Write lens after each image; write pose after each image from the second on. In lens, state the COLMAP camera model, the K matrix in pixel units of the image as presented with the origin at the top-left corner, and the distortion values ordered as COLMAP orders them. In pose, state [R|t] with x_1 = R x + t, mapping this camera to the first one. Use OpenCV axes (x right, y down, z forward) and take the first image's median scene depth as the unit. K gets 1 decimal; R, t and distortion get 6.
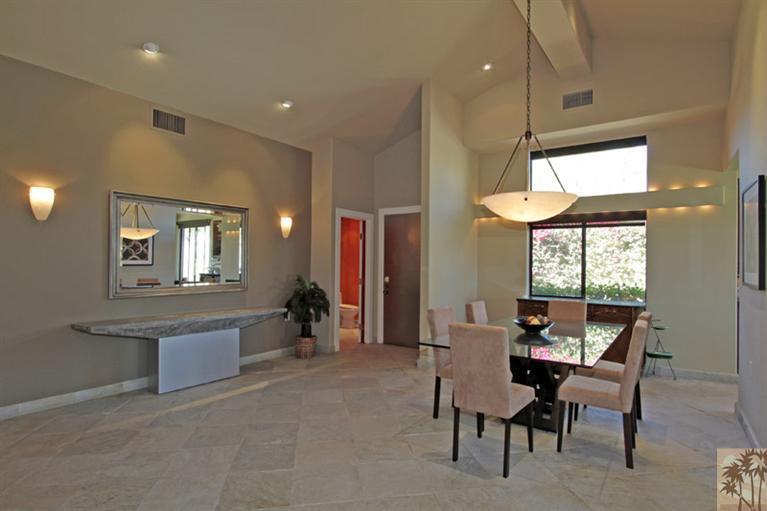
lens RADIAL K [[407.3, 0, 384.7], [0, 407.3, 260.4], [0, 0, 1]] dist [-0.014868, 0.004596]
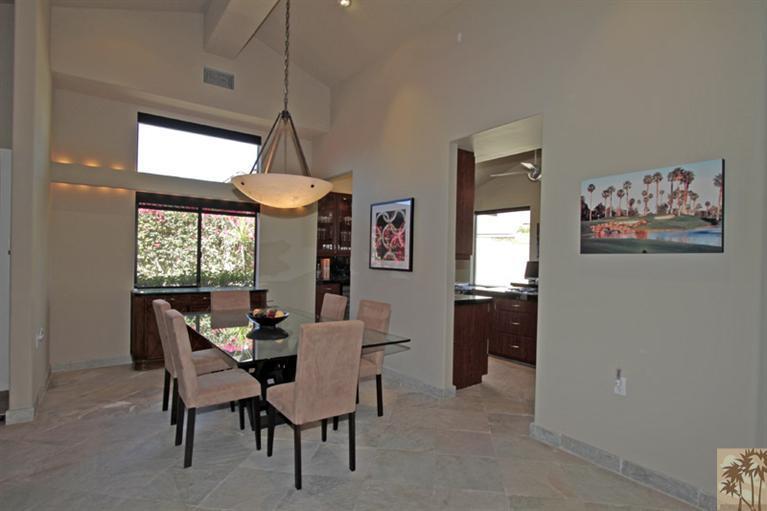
lens RADIAL K [[407.3, 0, 386.3], [0, 407.3, 257.5], [0, 0, 1]] dist [-0.014868, 0.004596]
pose [[0.311023, -0.005295, 0.950388, -0.278619], [-0.024538, 0.999606, 0.013599, 0.000528], [-0.950086, -0.027551, 0.310770, 0.286323]]
